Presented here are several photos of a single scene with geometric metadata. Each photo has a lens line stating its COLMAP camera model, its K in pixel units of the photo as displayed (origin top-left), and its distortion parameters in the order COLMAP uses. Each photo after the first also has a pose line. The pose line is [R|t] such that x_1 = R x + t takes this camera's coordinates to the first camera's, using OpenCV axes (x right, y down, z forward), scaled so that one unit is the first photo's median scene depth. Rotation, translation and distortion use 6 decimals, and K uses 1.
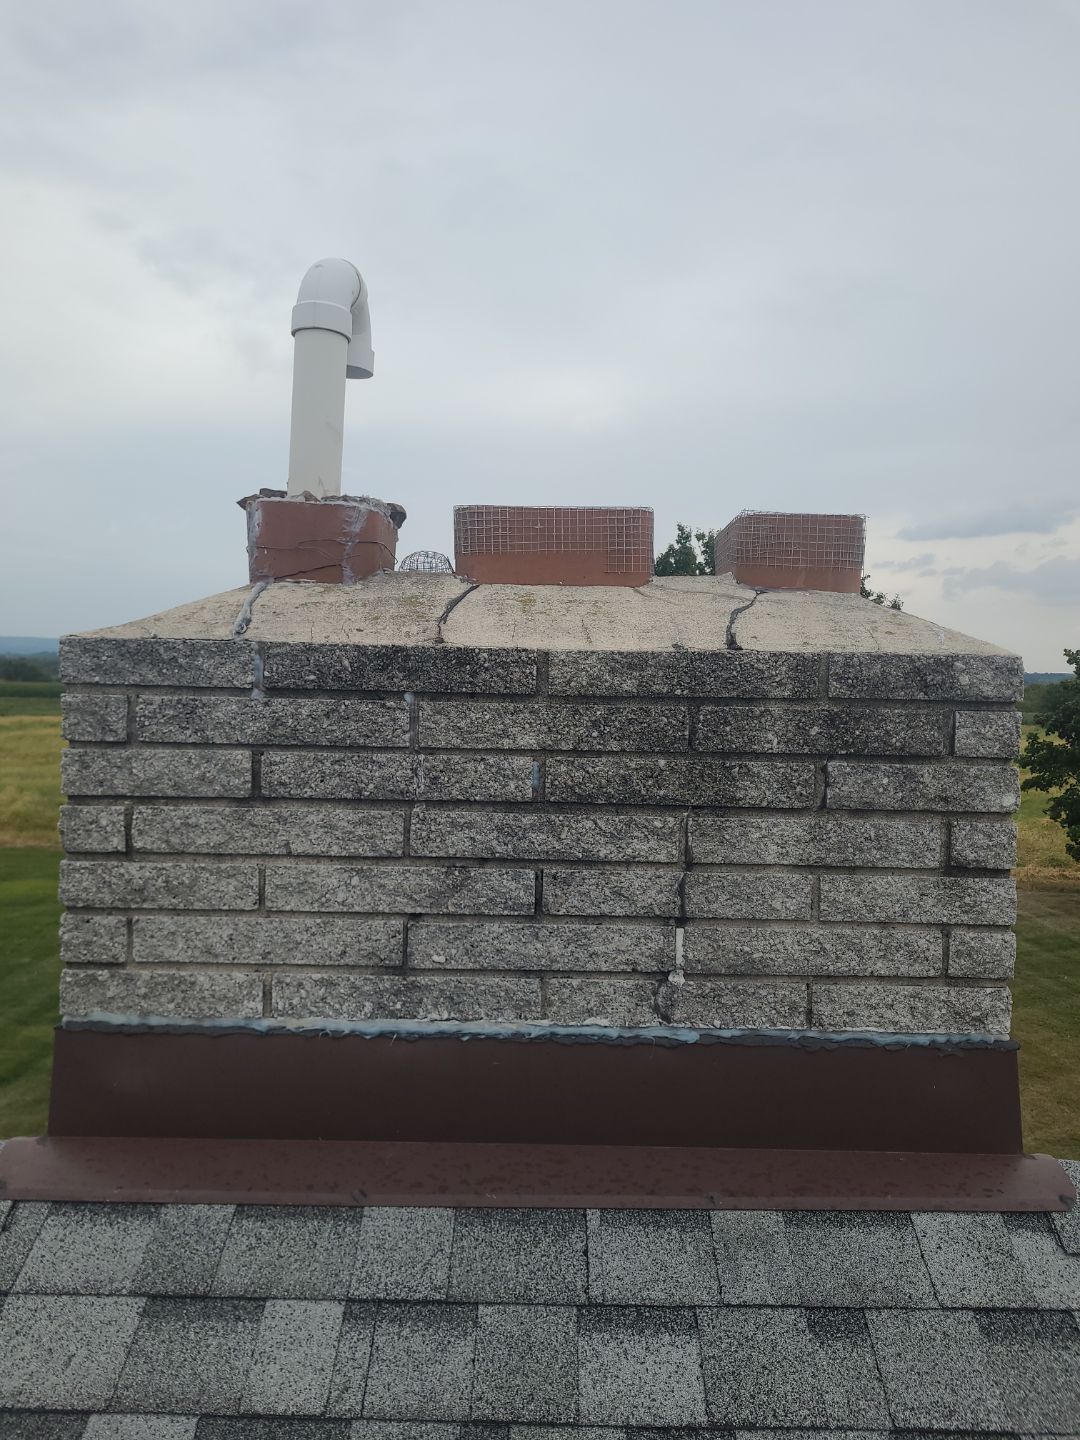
lens RADIAL K [[1096.7, 0, 545.1], [0, 1096.7, 739.3], [0, 0, 1]] dist [0.088843, -0.118380]
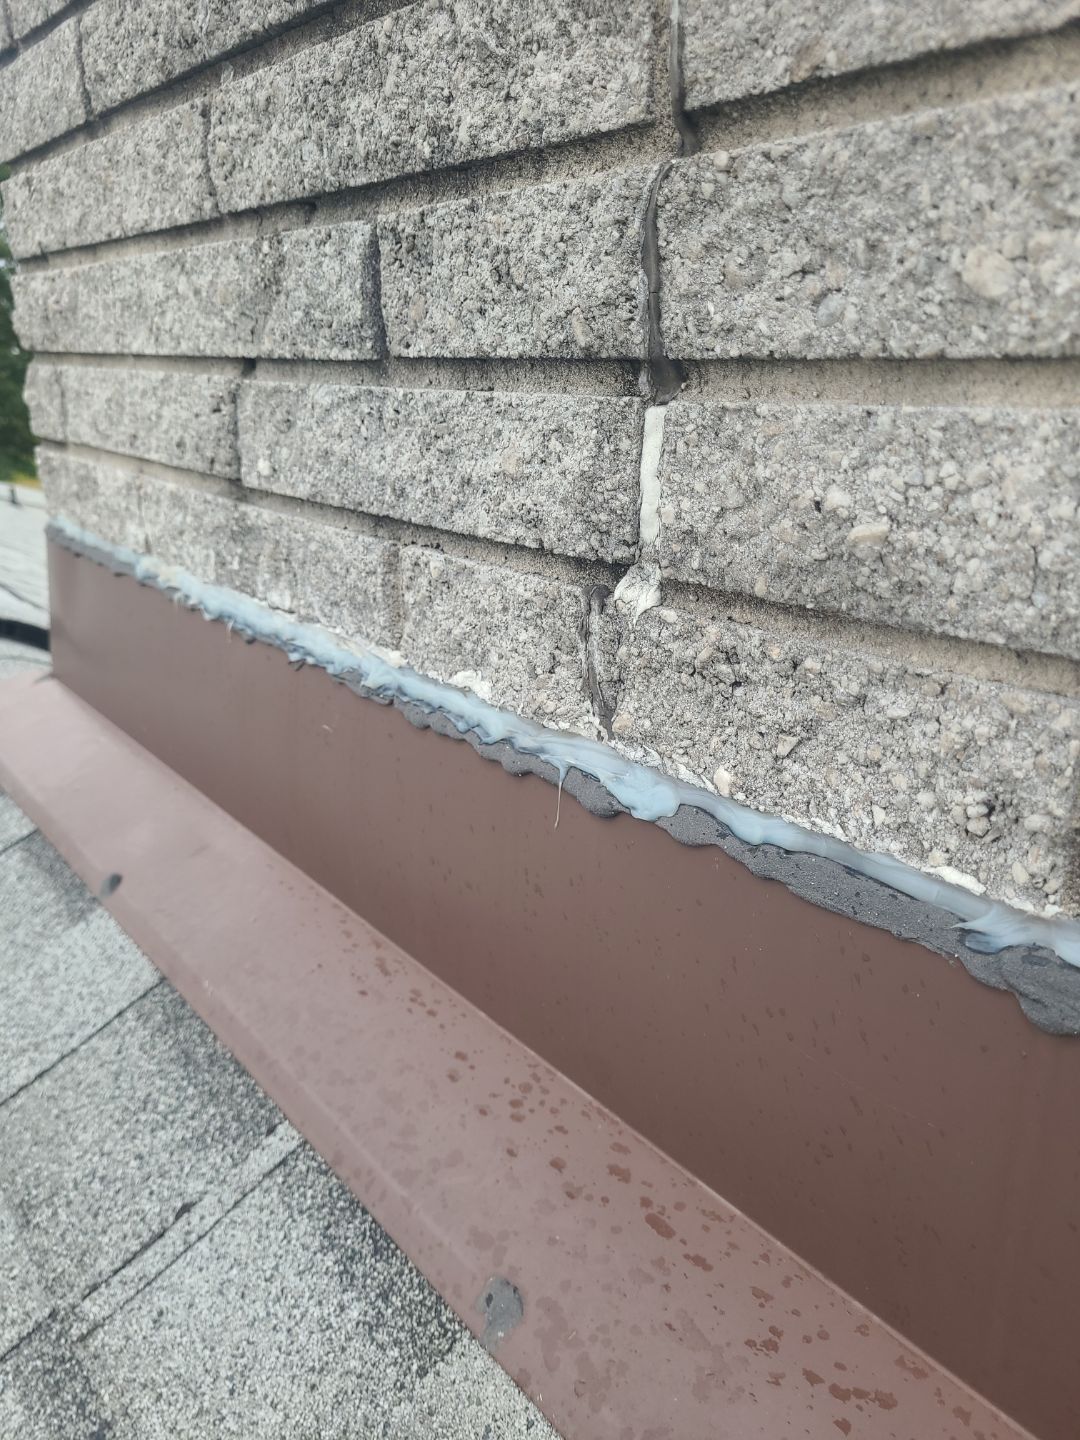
lens RADIAL K [[1096.7, 0, 545.1], [0, 1096.7, 739.3], [0, 0, 1]] dist [0.088843, -0.118380]
pose [[0.593607, 0.238734, -0.768529, 0.334733], [-0.064750, 0.966057, 0.250081, 0.185745], [0.802146, -0.098687, 0.588916, 0.816798]]
